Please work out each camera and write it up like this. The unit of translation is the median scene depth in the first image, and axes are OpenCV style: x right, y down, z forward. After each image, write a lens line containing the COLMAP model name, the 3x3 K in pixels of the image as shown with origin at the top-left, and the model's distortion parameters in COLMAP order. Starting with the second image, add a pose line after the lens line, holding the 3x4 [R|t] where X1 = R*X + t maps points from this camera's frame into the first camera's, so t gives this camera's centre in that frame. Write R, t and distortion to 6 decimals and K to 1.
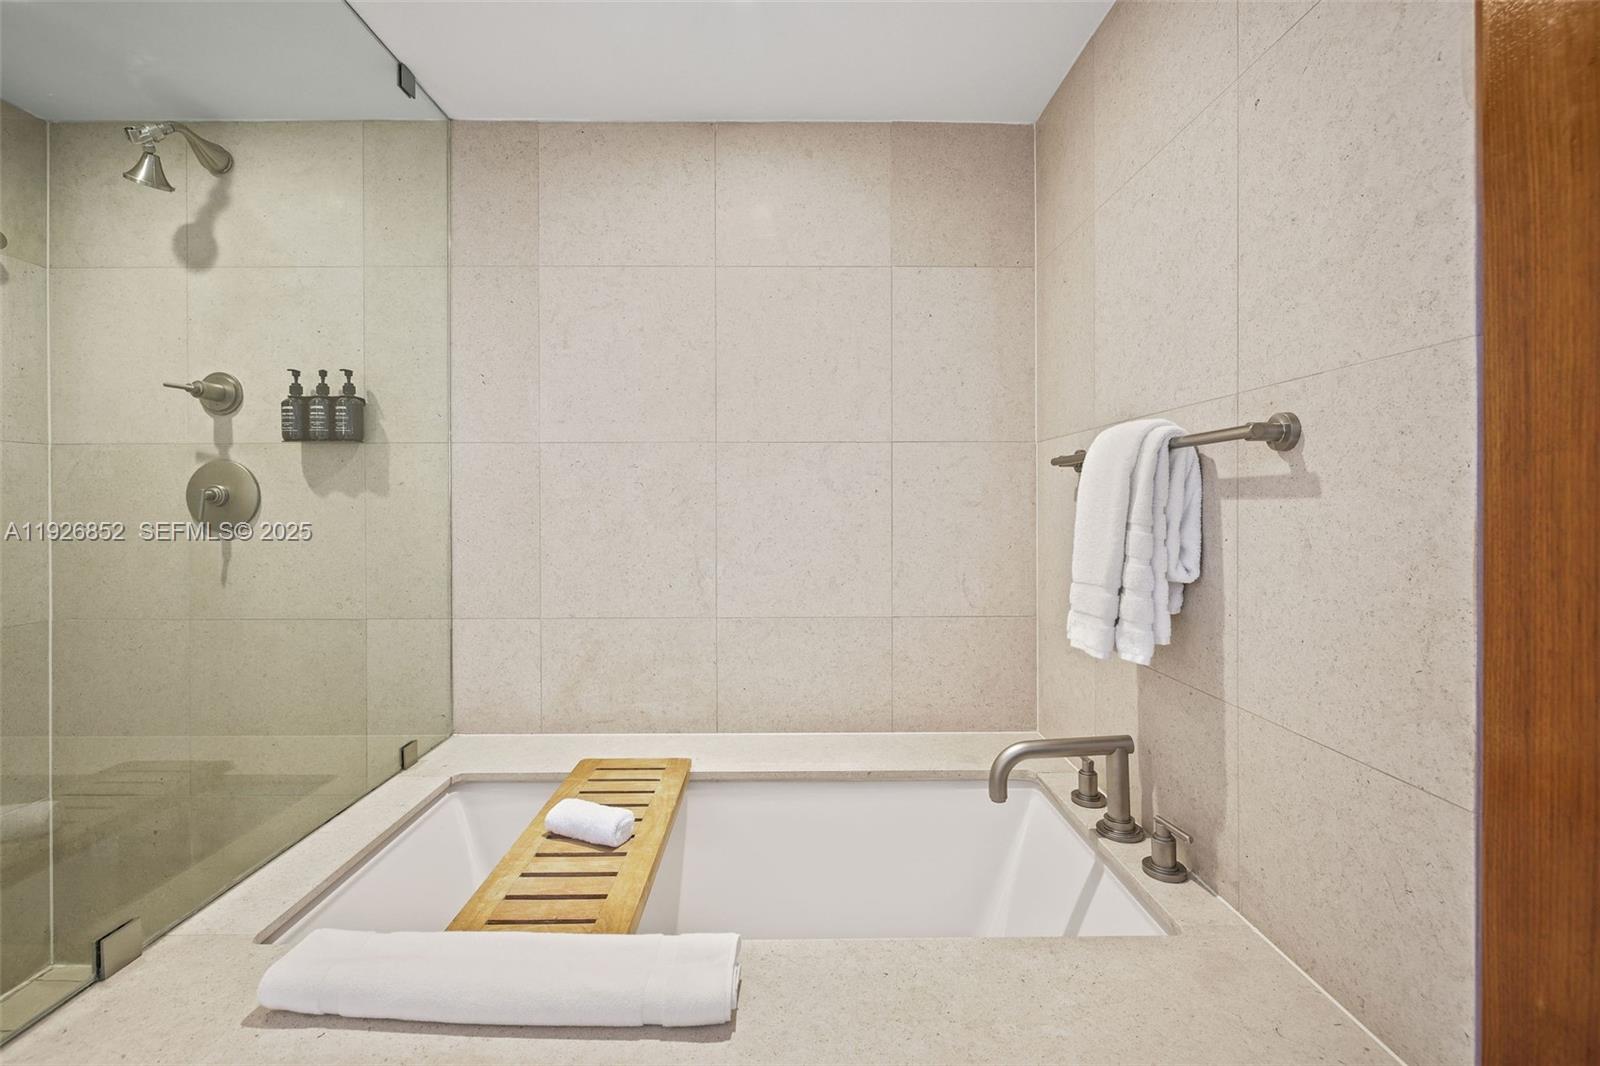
lens RADIAL K [[687.1, 0, 798.3], [0, 687.1, 506.5], [0, 0, 1]] dist [-0.002183, -0.000195]
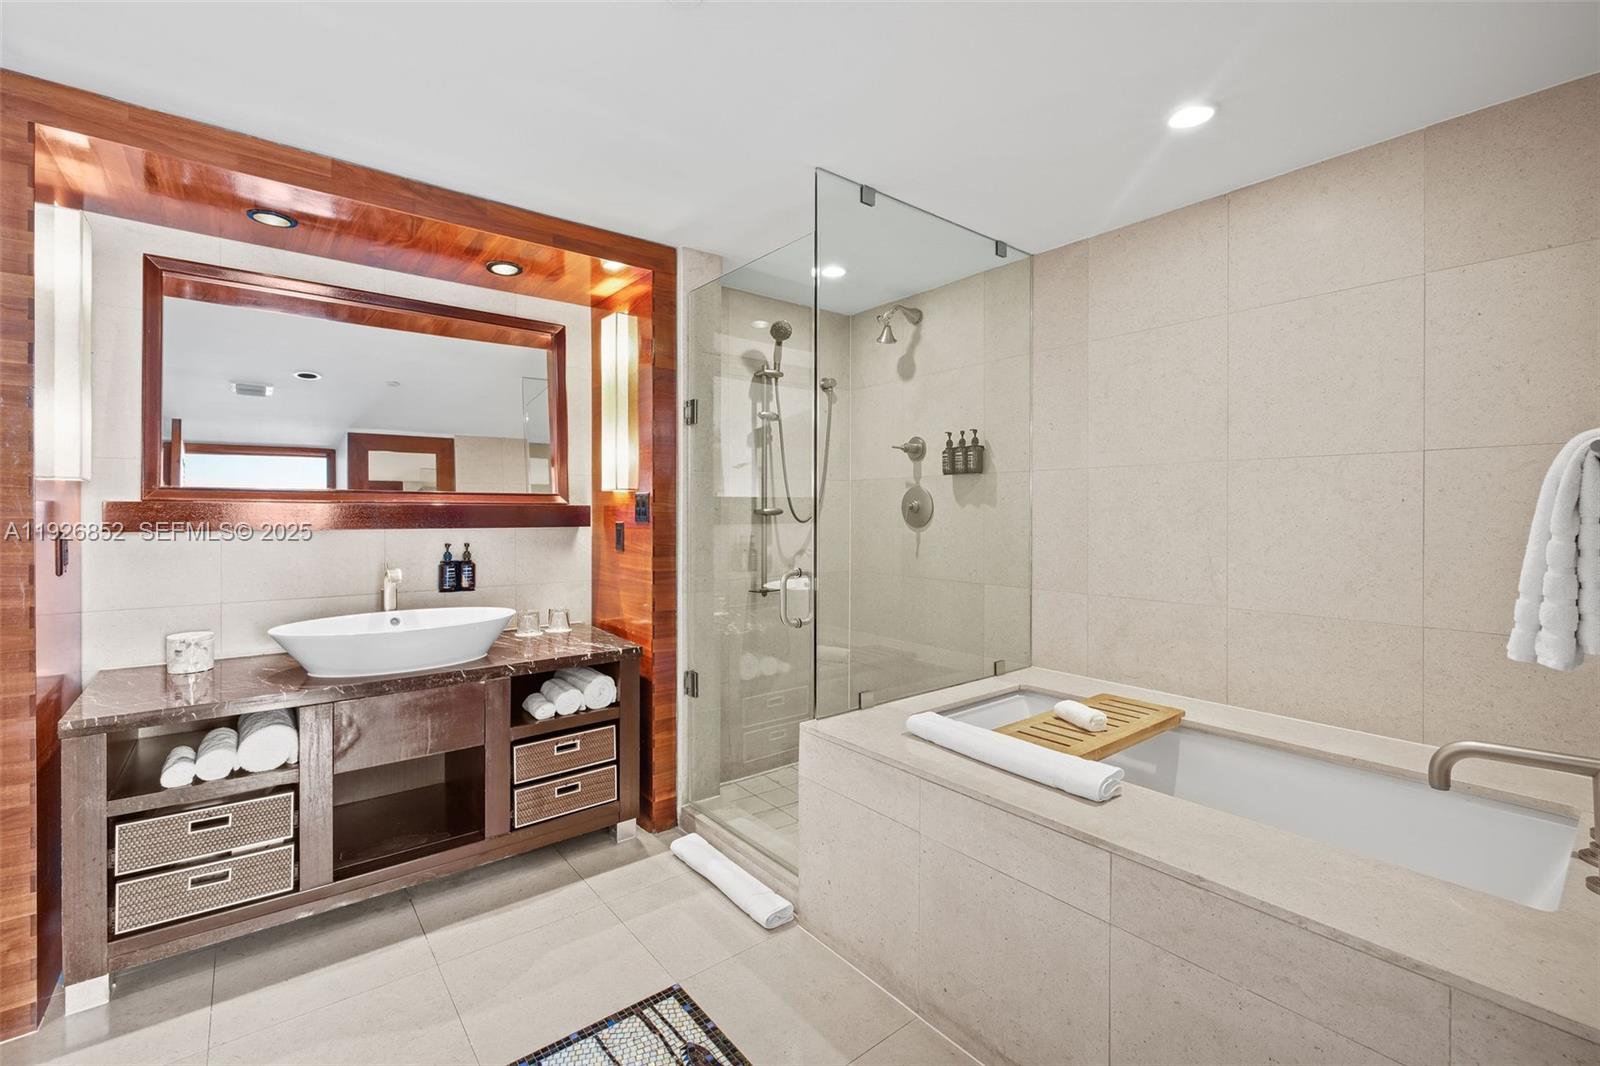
lens RADIAL K [[689.7, 0, 794.0], [0, 689.7, 539.5], [0, 0, 1]] dist [-0.000866, 0.000002]
pose [[0.609323, 0.034359, -0.792177, 0.384490], [-0.003309, 0.999162, 0.040791, -0.003247], [0.792915, -0.022233, 0.608926, -0.338823]]
